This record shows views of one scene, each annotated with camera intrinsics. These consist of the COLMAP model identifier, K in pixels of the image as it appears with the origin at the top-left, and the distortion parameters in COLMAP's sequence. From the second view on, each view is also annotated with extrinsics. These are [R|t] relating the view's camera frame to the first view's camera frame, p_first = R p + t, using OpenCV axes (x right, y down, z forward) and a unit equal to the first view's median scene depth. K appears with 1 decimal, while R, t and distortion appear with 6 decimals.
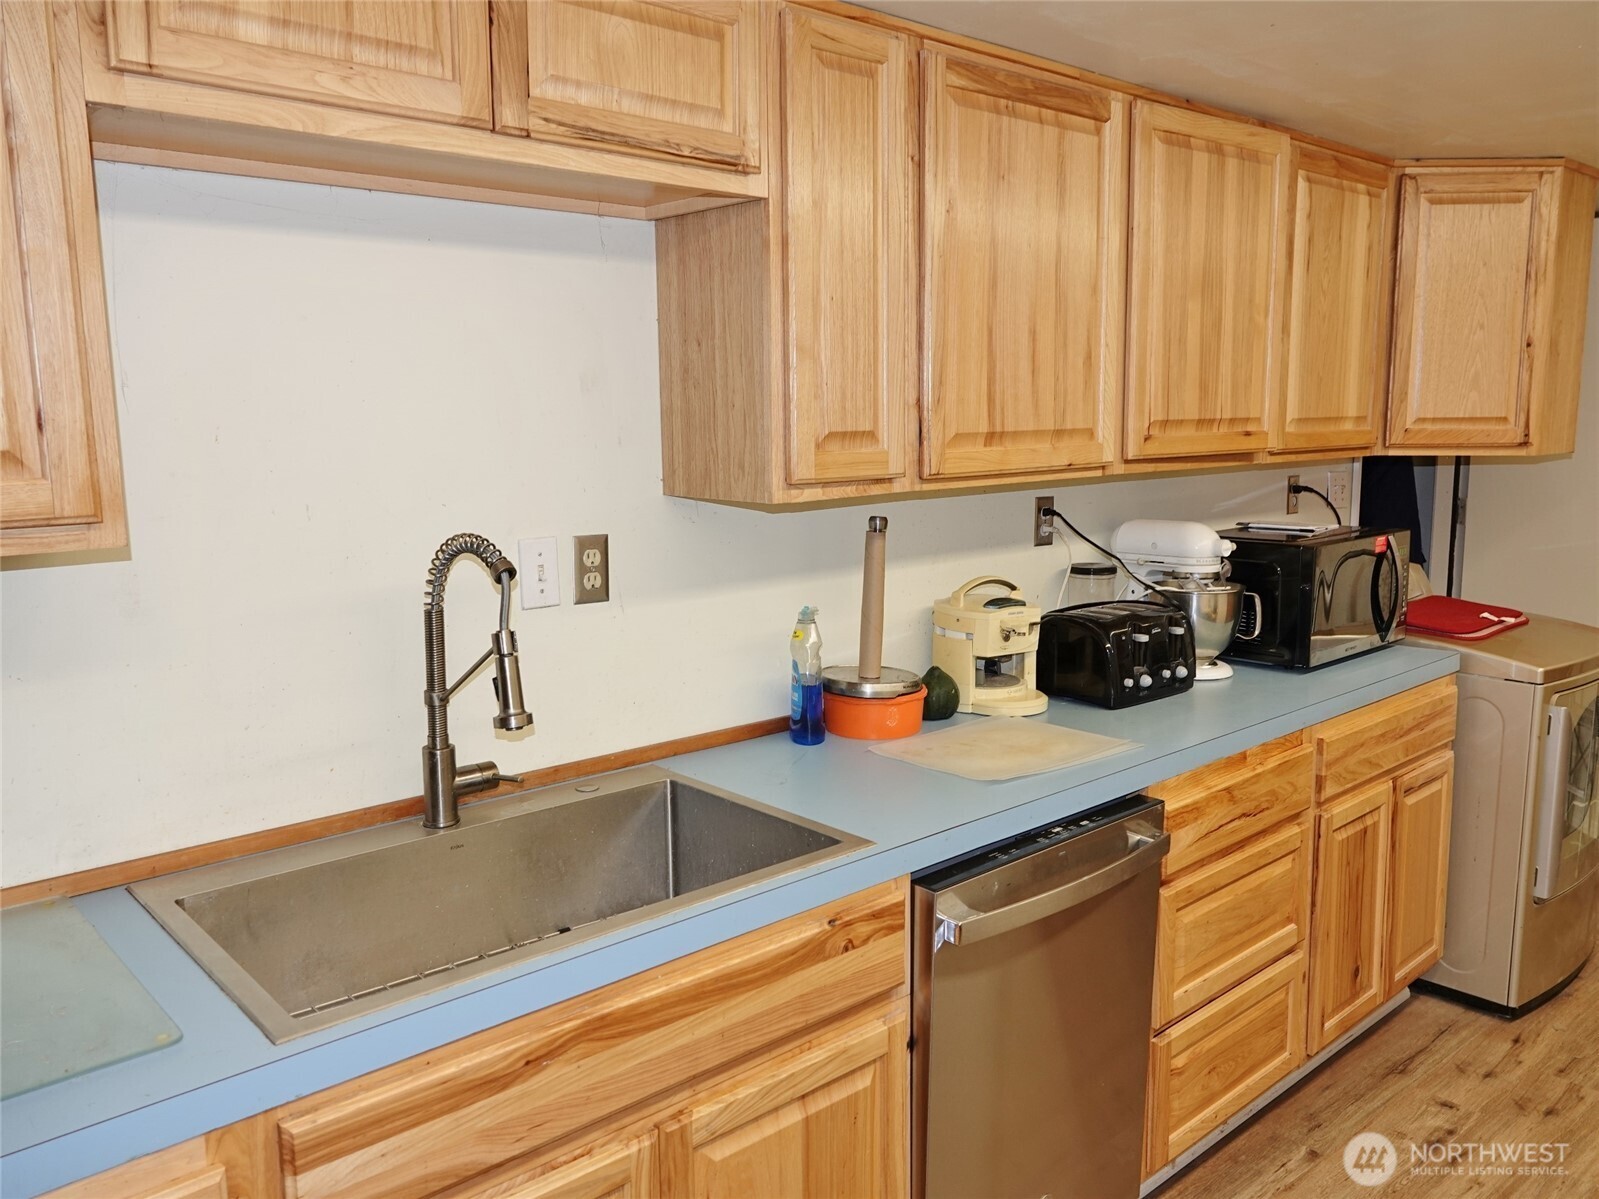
lens RADIAL K [[1252.0, 0, 795.6], [0, 1252.0, 599.4], [0, 0, 1]] dist [0.006562, -0.001356]
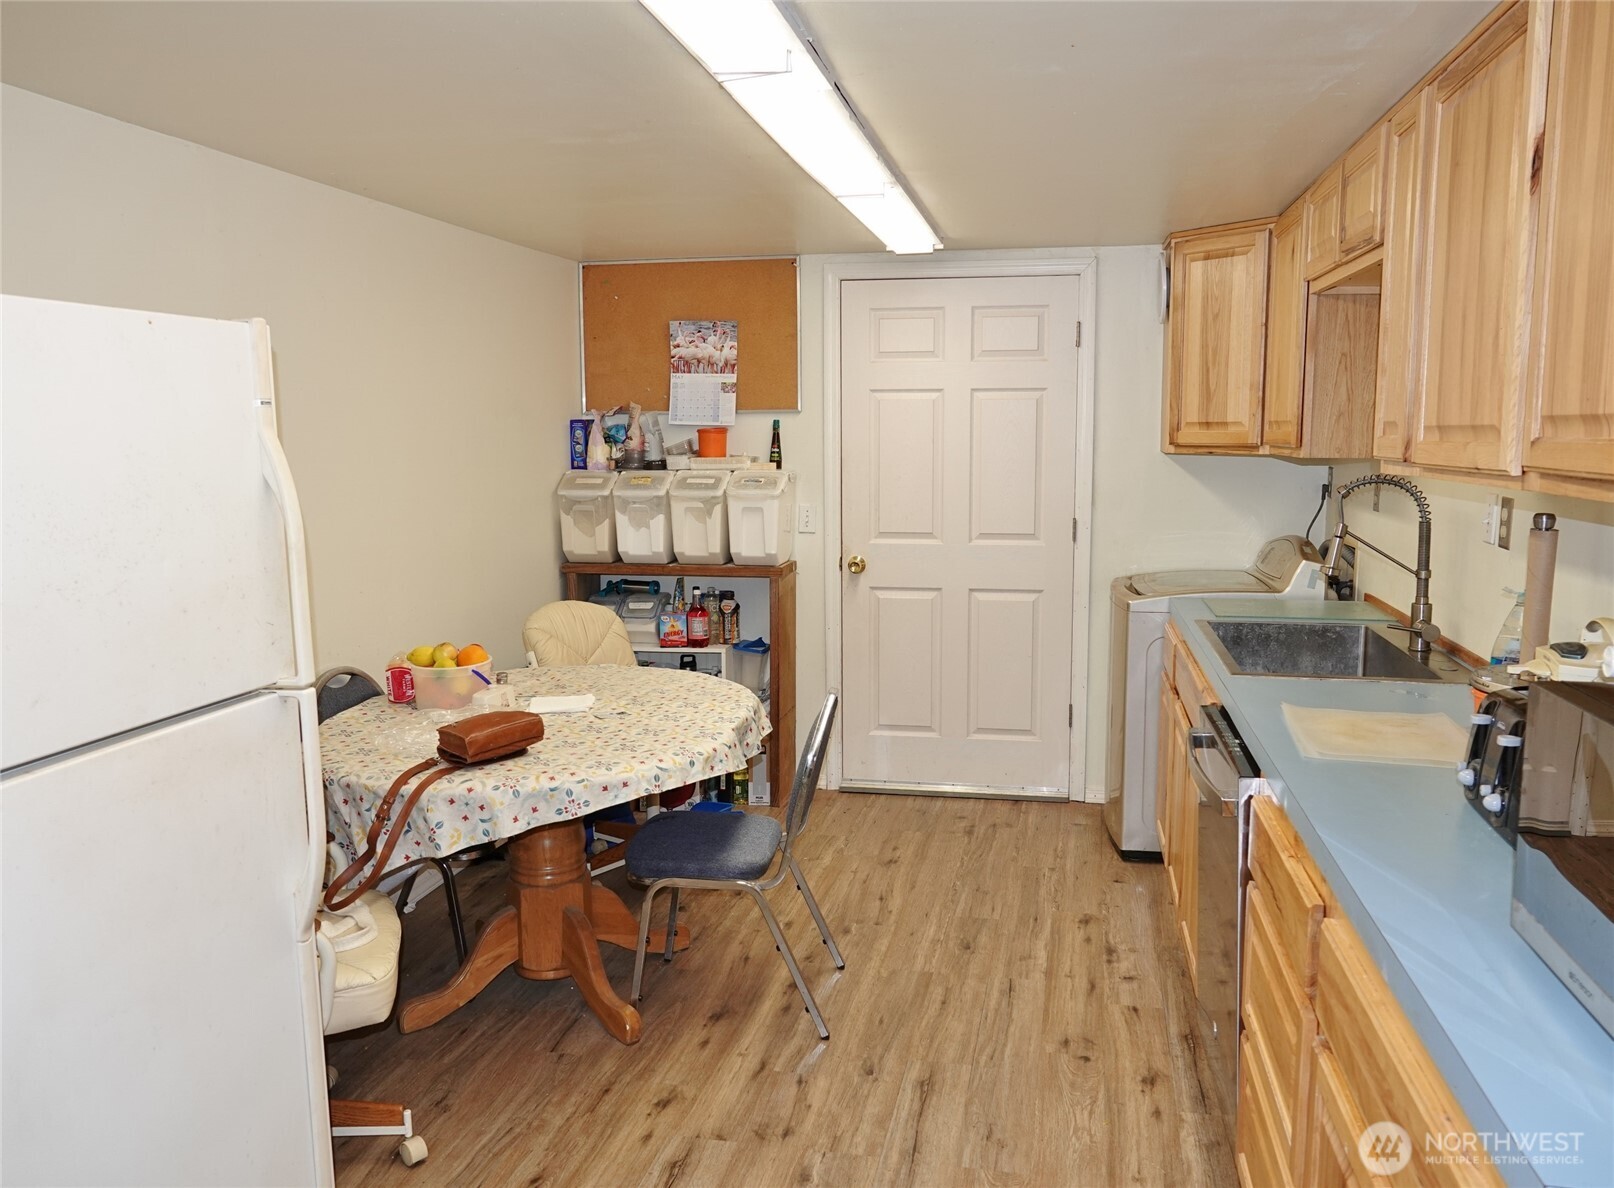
lens RADIAL K [[1263.7, 0, 806.8], [0, 1263.7, 595.9], [0, 0, 1]] dist [0.006562, -0.001356]
pose [[-0.800290, 0.095436, -0.591969, 1.068311], [-0.076984, 0.962728, 0.259284, -0.206739], [0.594650, 0.253075, -0.763115, 1.387356]]
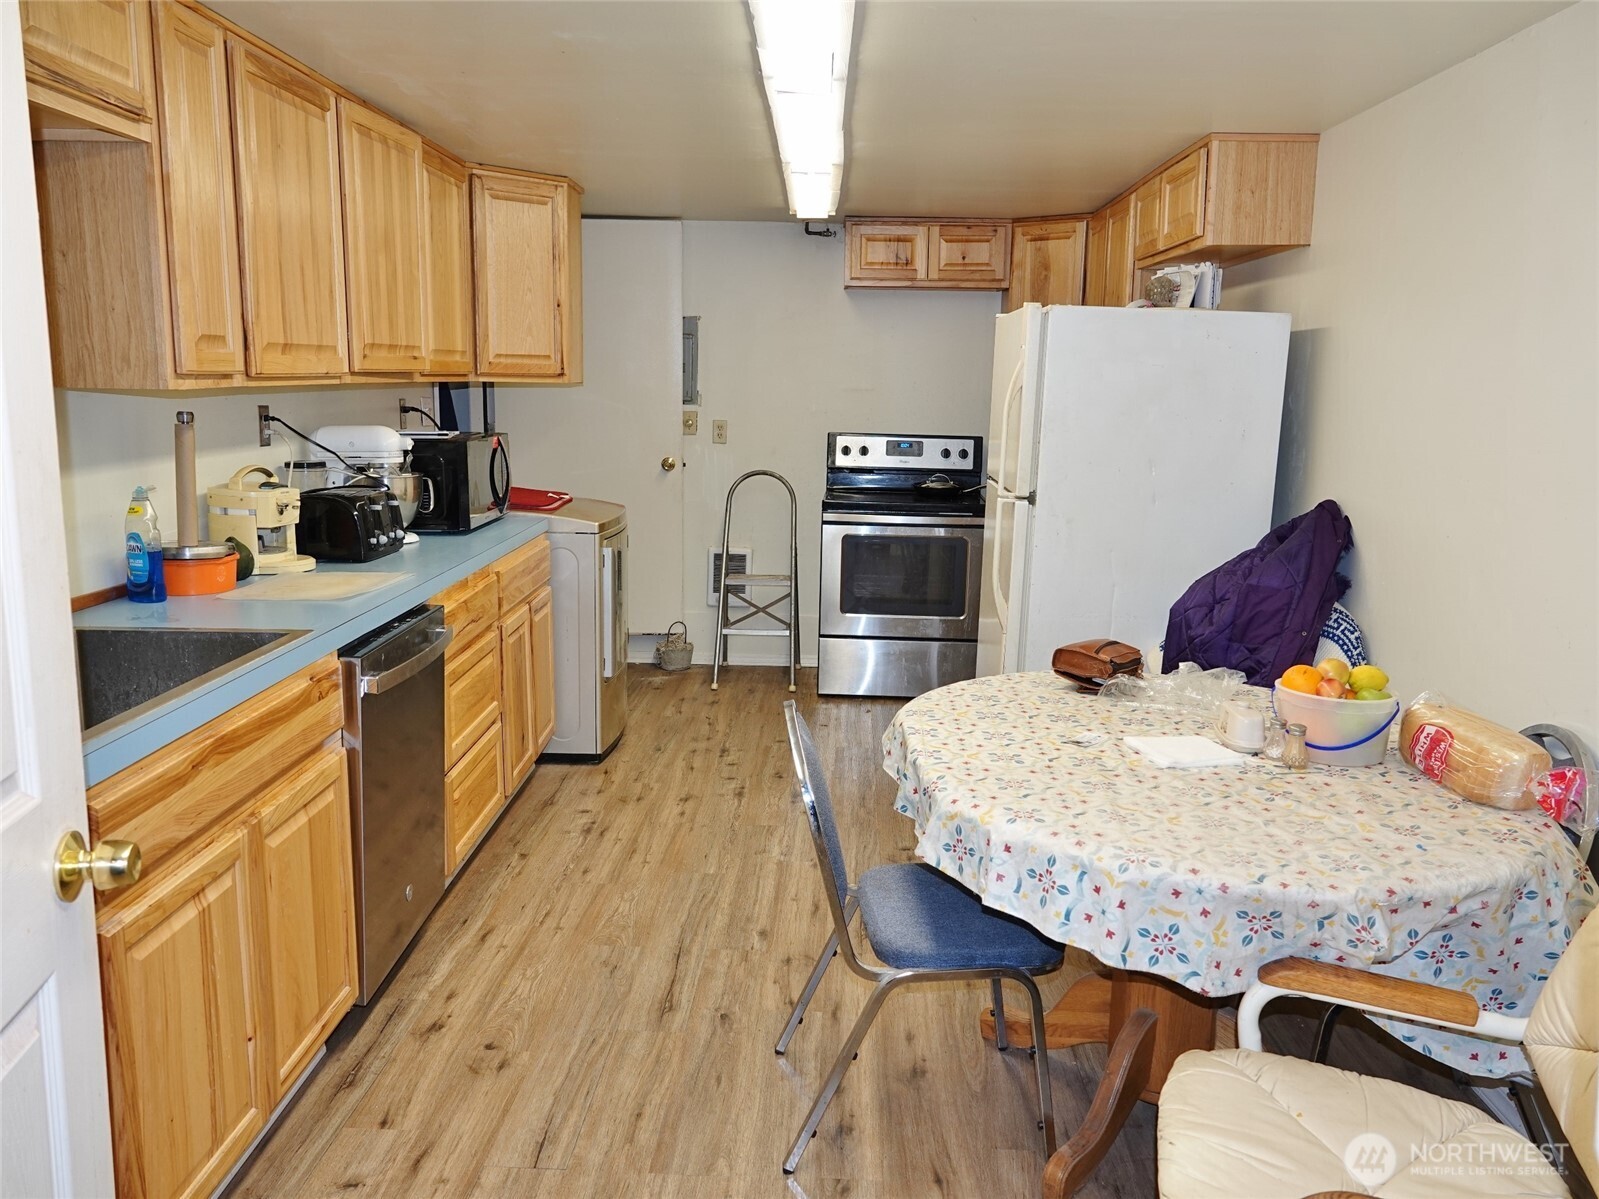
lens RADIAL K [[1252.0, 0, 804.7], [0, 1252.0, 604.9], [0, 0, 1]] dist [0.006562, -0.001356]
pose [[0.679974, -0.112197, 0.724601, -0.415836], [0.087631, 0.993576, 0.071612, 0.083141], [-0.727981, 0.014804, 0.685438, -0.258215]]
